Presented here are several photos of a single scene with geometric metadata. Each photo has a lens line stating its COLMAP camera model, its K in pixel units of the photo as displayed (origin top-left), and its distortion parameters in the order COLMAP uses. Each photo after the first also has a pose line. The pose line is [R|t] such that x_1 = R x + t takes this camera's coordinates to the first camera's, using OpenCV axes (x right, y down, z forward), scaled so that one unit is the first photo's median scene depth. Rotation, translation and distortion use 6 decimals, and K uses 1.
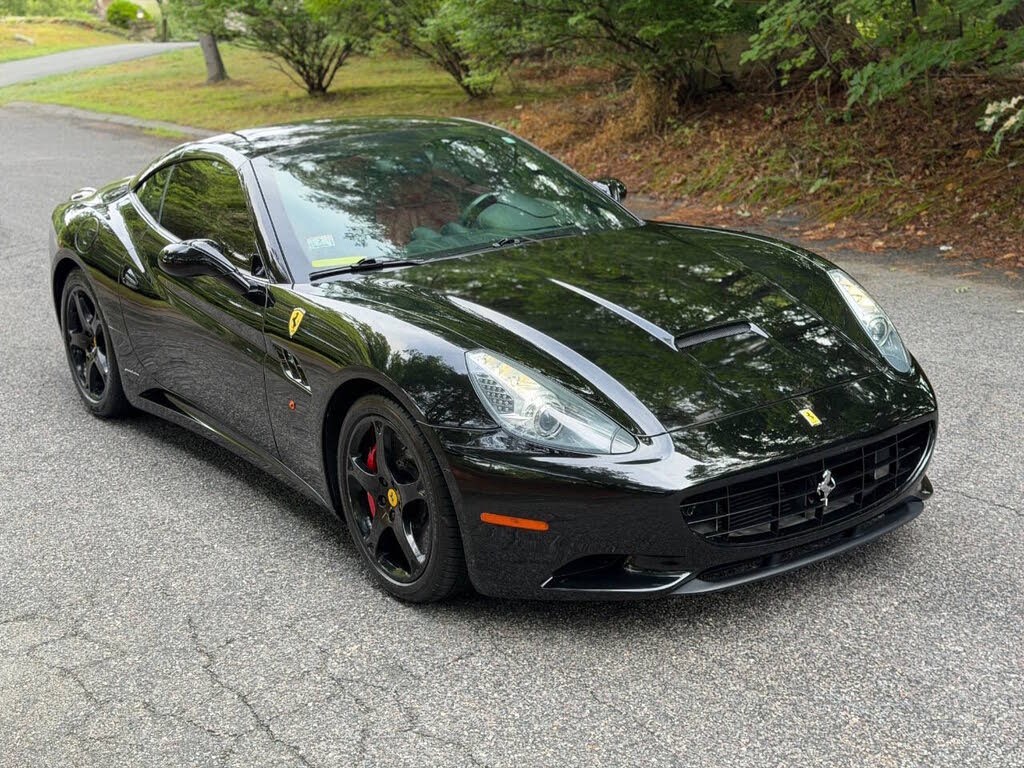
lens RADIAL K [[1425.1, 0, 512.0], [0, 1425.1, 384.0], [0, 0, 1]] dist [0.184137, -0.353267]
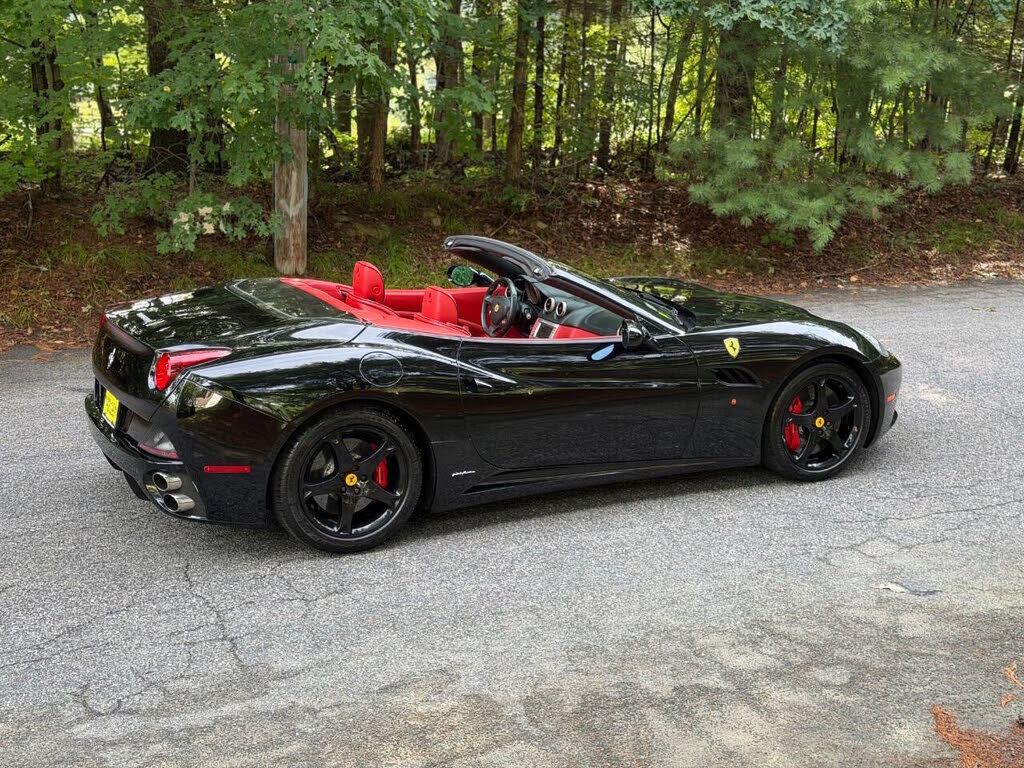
lens RADIAL K [[1425.1, 0, 512.0], [0, 1425.1, 384.0], [0, 0, 1]] dist [0.184137, -0.353267]
pose [[0.136405, -0.179144, 0.974321, -1.253680], [0.250881, 0.957699, 0.140964, -0.208918], [-0.958359, 0.225210, 0.175579, 0.713129]]
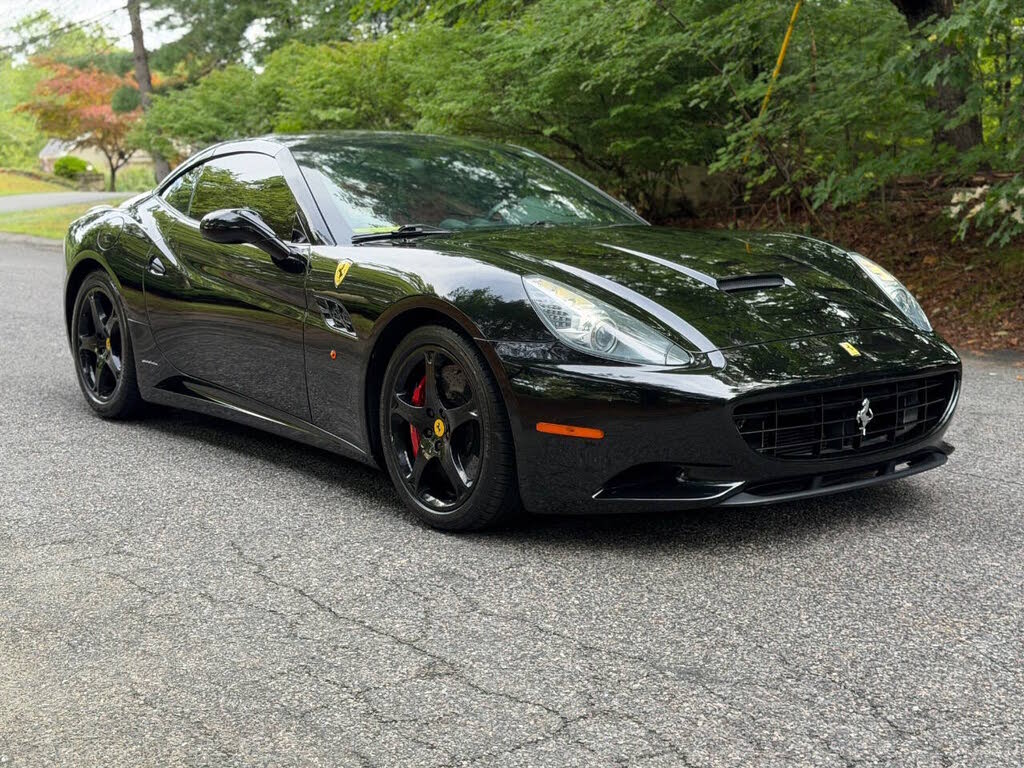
lens RADIAL K [[1426.4, 0, 516.7], [0, 1426.4, 388.5], [0, 0, 1]] dist [0.150311, -0.118213]
pose [[0.997867, 0.035855, 0.054557, -0.058230], [-0.028813, 0.991765, -0.124790, 0.121563], [-0.058582, 0.122951, 0.990682, -0.012980]]
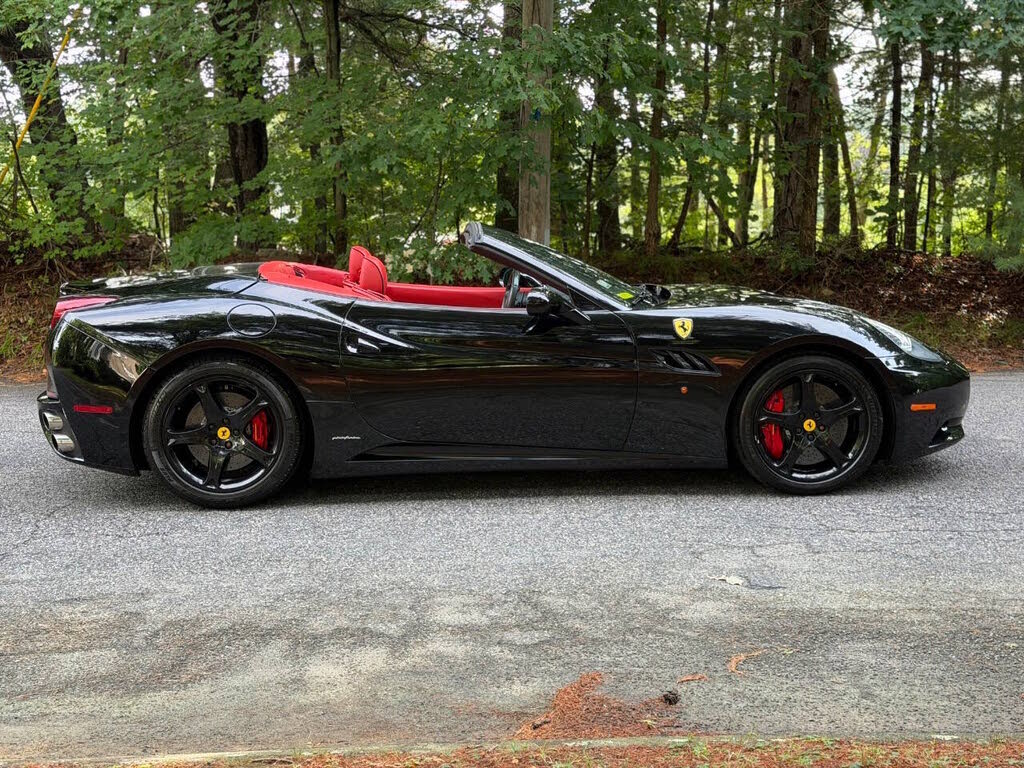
lens RADIAL K [[1425.1, 0, 512.0], [0, 1425.1, 384.0], [0, 0, 1]] dist [0.184137, -0.353267]
pose [[0.517788, -0.063809, 0.853126, -1.041084], [0.218258, 0.974069, -0.059613, 0.040654], [-0.827199, 0.217069, 0.518288, 0.322669]]
